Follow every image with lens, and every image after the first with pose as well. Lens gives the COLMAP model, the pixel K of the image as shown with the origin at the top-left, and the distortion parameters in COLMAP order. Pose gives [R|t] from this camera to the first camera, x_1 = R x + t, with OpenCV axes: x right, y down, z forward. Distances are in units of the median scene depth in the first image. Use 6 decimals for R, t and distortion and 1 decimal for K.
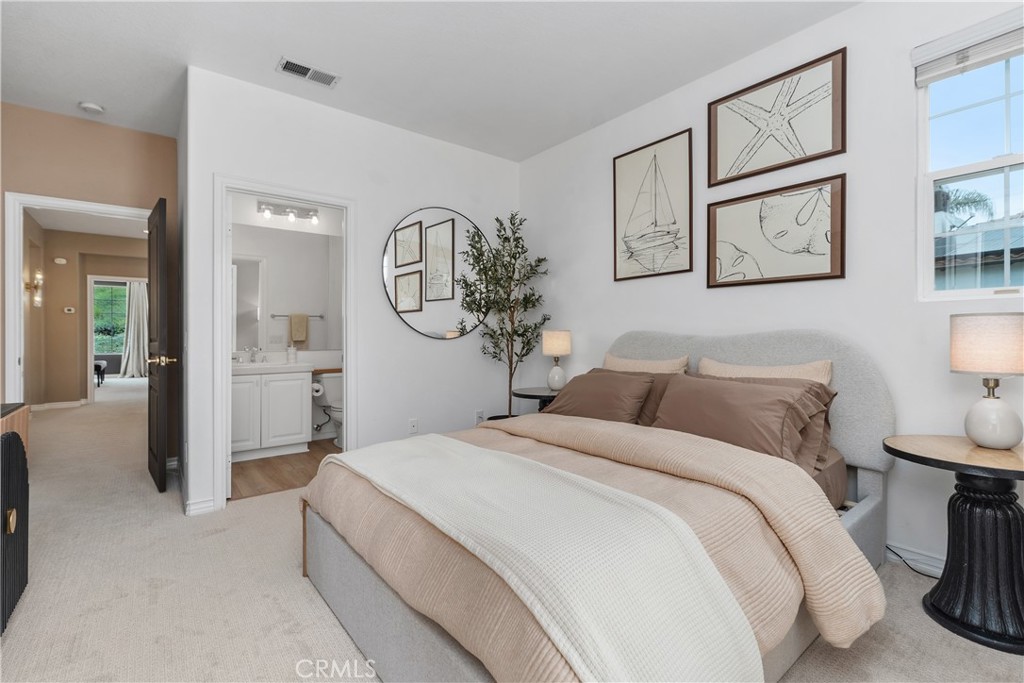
lens RADIAL K [[468.0, 0, 518.6], [0, 468.0, 339.1], [0, 0, 1]] dist [0.011718, -0.000637]
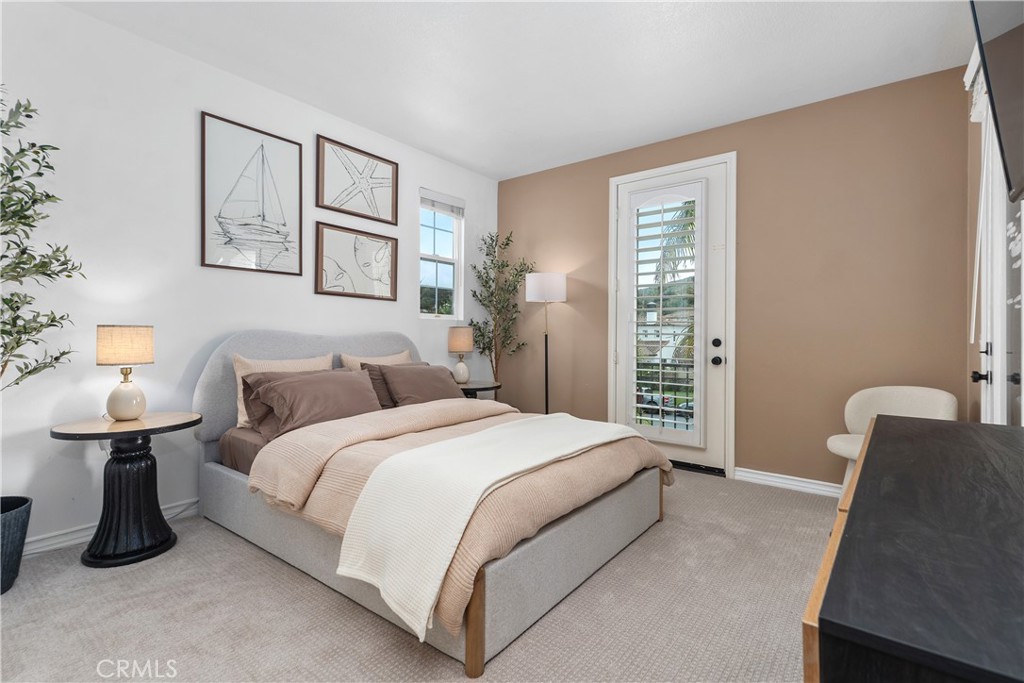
lens RADIAL K [[468.0, 0, 519.1], [0, 468.0, 338.0], [0, 0, 1]] dist [0.011718, -0.000637]
pose [[-0.230440, -0.010655, 0.973028, -0.852717], [-0.007525, 0.999930, 0.009167, -0.014752], [-0.973057, -0.005209, -0.230504, 0.795419]]
